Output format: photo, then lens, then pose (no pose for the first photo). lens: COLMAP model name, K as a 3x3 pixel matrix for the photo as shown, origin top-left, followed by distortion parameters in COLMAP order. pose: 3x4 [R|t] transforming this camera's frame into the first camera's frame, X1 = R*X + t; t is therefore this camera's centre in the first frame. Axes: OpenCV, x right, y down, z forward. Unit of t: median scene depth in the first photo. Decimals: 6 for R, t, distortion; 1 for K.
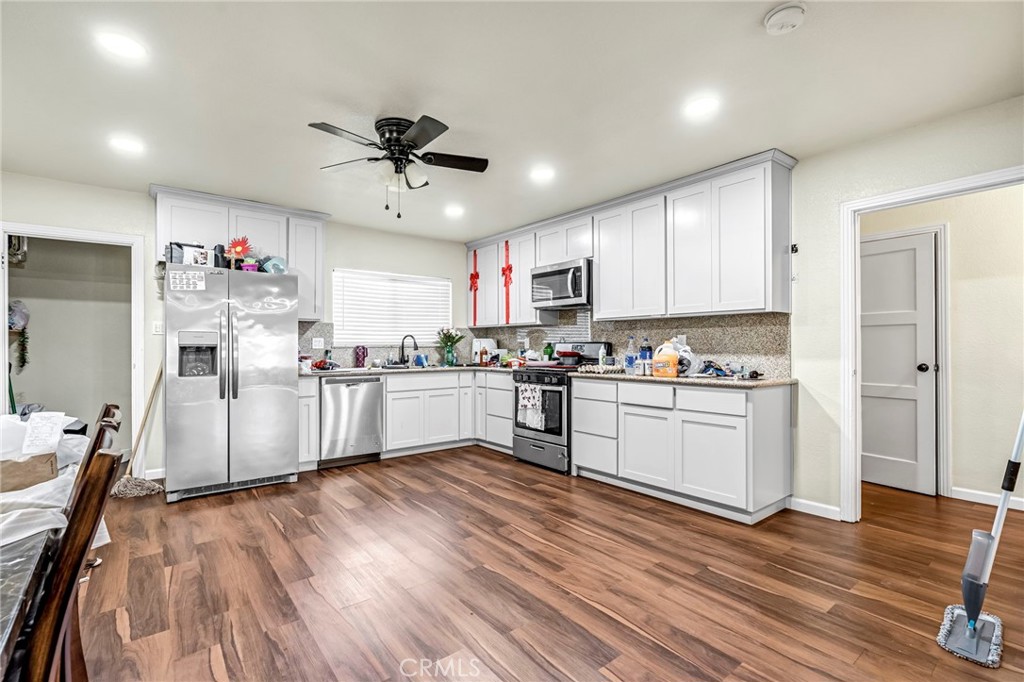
lens RADIAL K [[468.4, 0, 513.6], [0, 468.4, 345.9], [0, 0, 1]] dist [-0.000696, 0.000233]
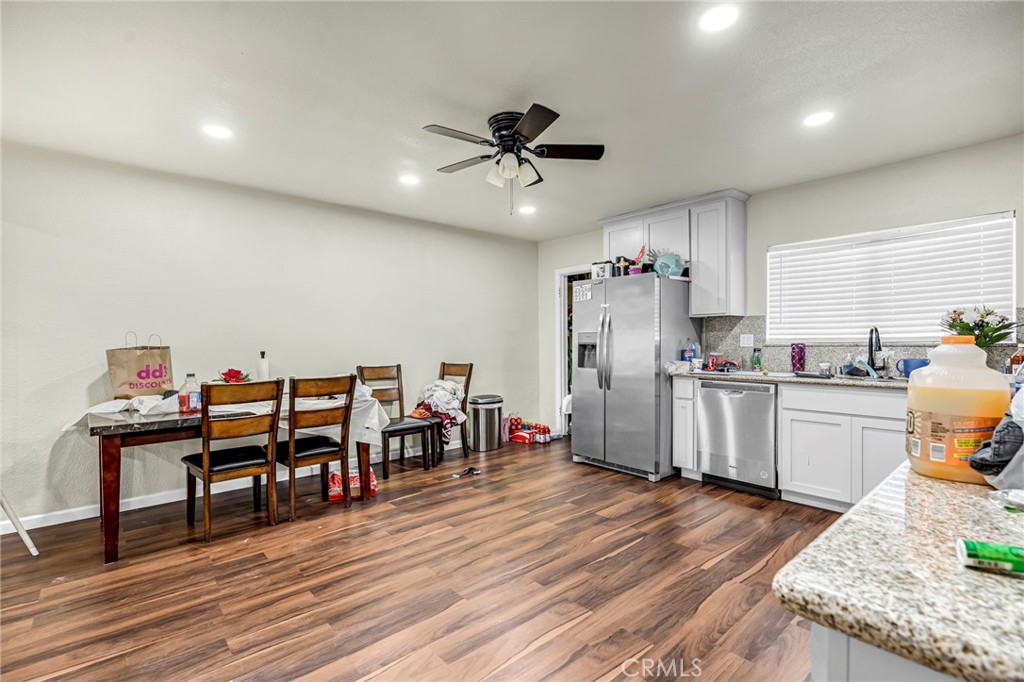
lens RADIAL K [[468.4, 0, 513.6], [0, 468.4, 345.9], [0, 0, 1]] dist [-0.000696, 0.000233]
pose [[0.059733, 0.009601, -0.998168, 0.537251], [0.004429, 0.999941, 0.009883, -0.007887], [0.998205, -0.005012, 0.059687, 0.693872]]
